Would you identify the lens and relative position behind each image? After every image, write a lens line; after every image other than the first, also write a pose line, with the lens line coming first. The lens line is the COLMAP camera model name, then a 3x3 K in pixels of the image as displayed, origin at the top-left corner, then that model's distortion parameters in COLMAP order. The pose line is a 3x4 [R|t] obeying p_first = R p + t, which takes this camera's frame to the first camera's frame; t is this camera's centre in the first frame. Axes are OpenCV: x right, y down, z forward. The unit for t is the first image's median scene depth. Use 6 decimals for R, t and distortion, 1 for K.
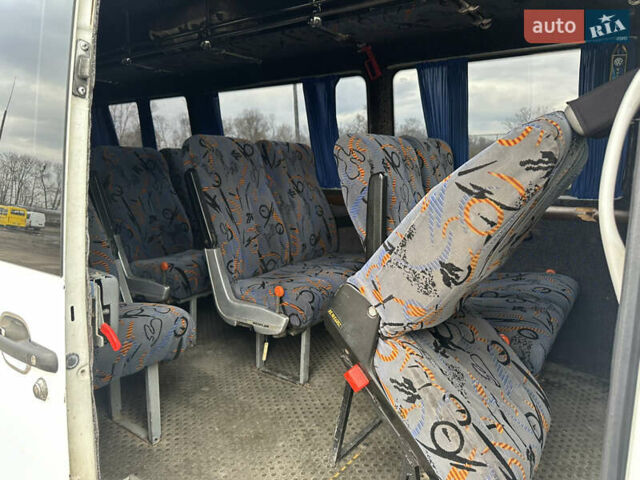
lens RADIAL K [[462.4, 0, 324.6], [0, 462.4, 243.1], [0, 0, 1]] dist [0.044667, -0.049494]
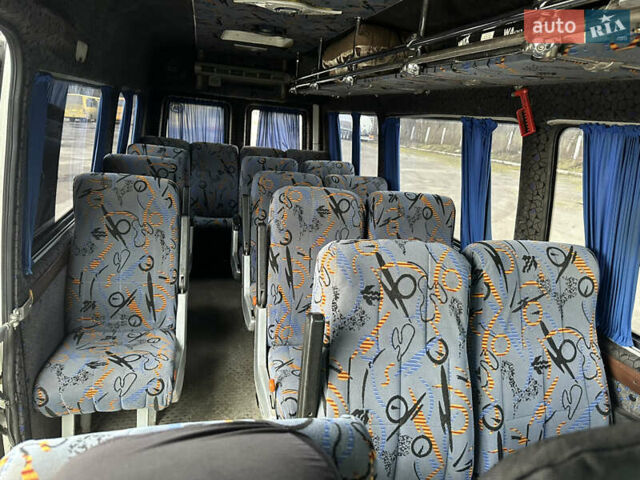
lens RADIAL K [[462.4, 0, 324.6], [0, 462.4, 243.1], [0, 0, 1]] dist [0.044667, -0.049494]
pose [[0.745361, 0.241362, -0.621435, 0.423613], [-0.196501, 0.970288, 0.141168, -0.276853], [0.637043, 0.016891, 0.770643, 0.317631]]
